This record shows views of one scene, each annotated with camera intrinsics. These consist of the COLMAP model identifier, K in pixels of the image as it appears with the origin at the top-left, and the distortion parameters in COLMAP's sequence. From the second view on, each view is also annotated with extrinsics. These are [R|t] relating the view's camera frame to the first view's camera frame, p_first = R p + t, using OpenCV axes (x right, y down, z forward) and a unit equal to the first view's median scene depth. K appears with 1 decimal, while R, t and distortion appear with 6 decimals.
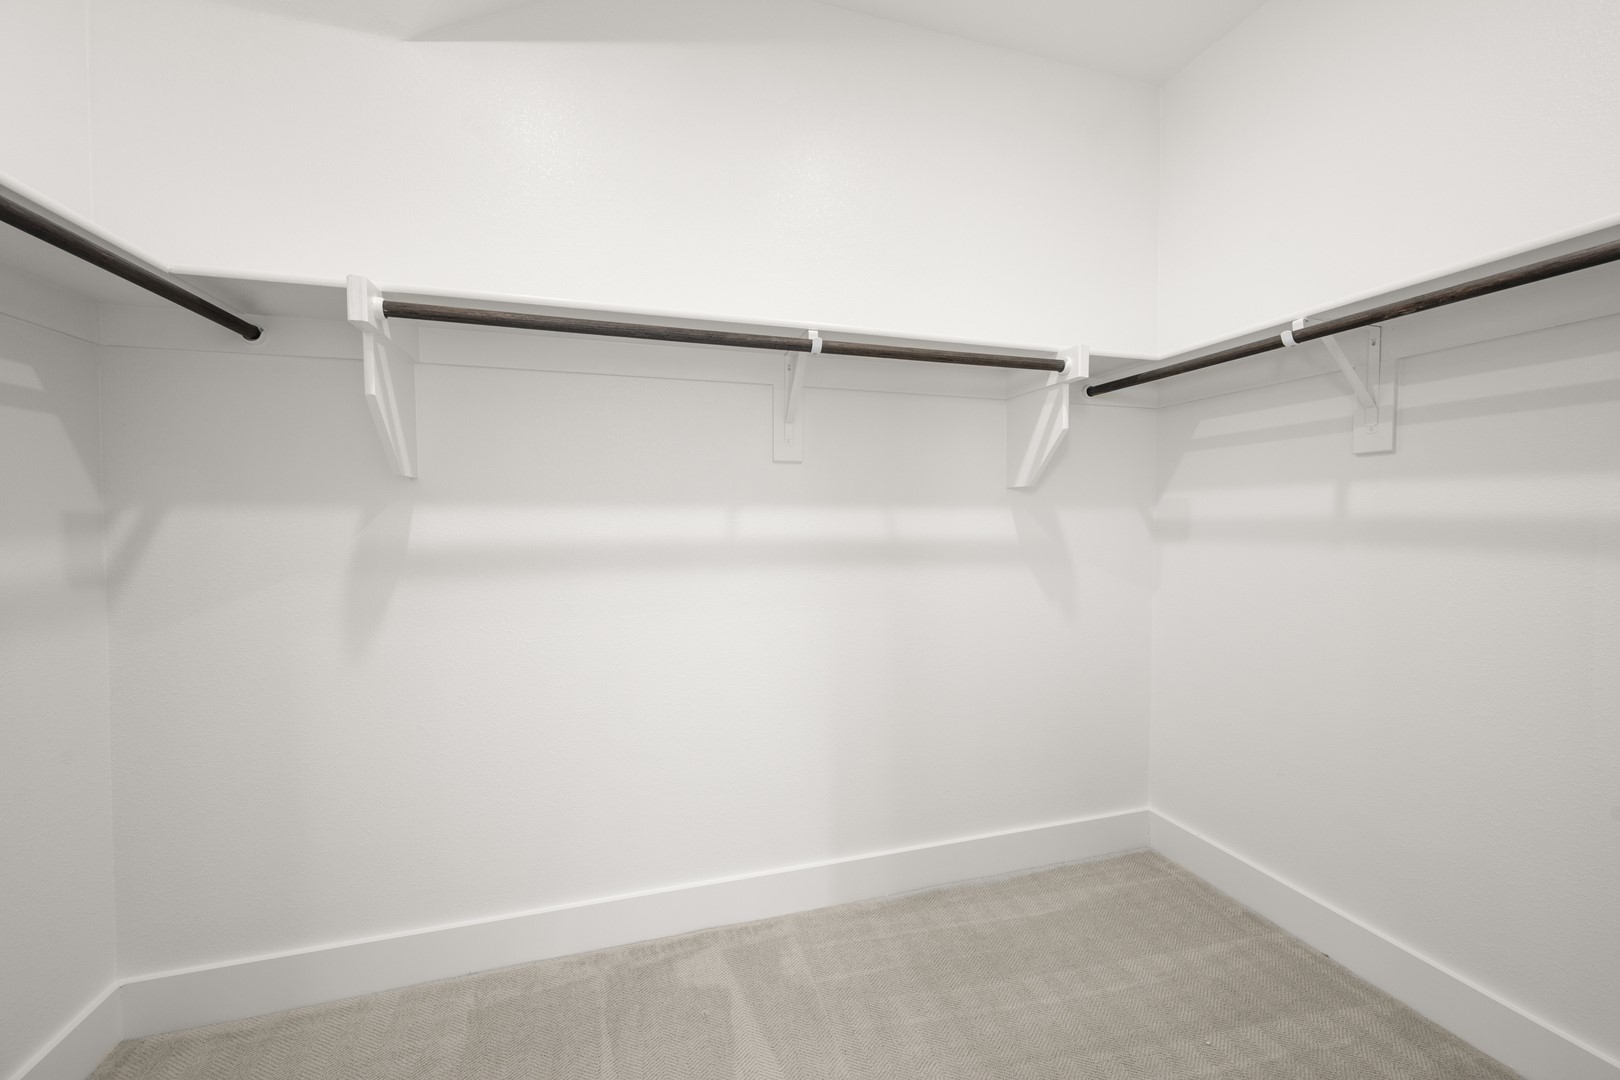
lens RADIAL K [[637.2, 0, 813.2], [0, 637.2, 534.7], [0, 0, 1]] dist [-0.001259, -0.000192]
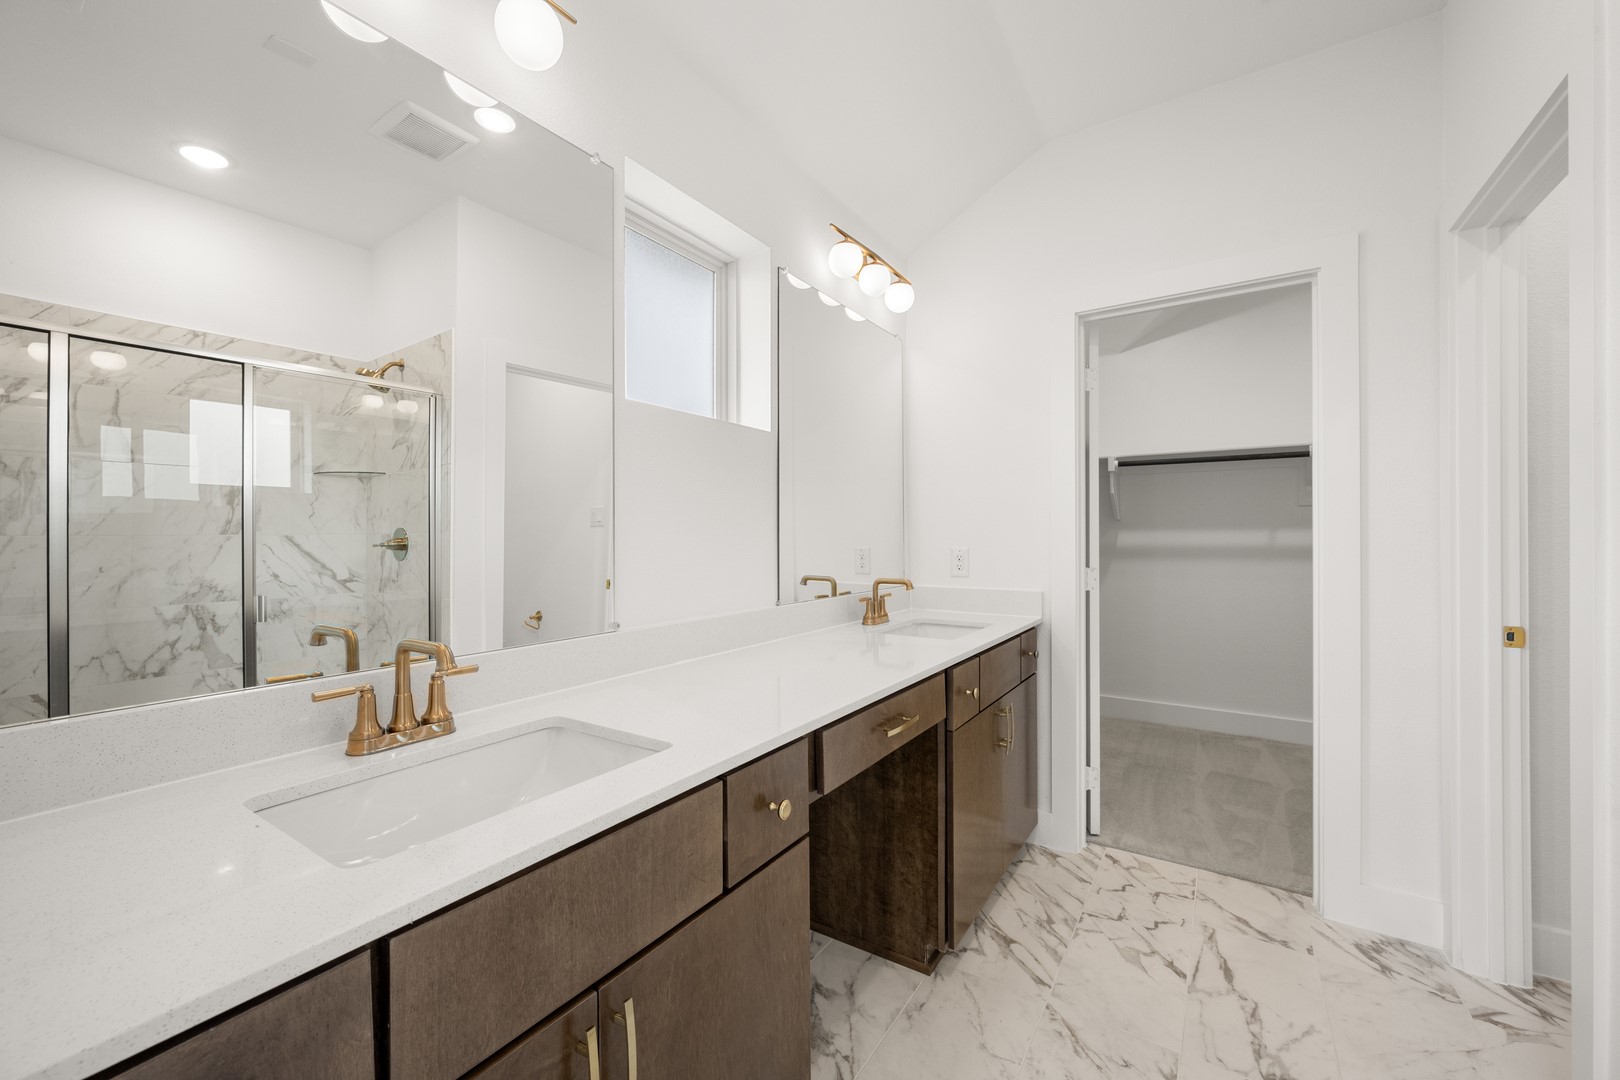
lens RADIAL K [[637.2, 0, 813.1], [0, 637.2, 535.5], [0, 0, 1]] dist [-0.001259, -0.000192]
pose [[0.643331, 0.001095, -0.765587, 0.653217], [-0.021805, 0.999620, -0.016893, 0.052088], [0.765278, 0.027561, 0.643110, -1.908217]]
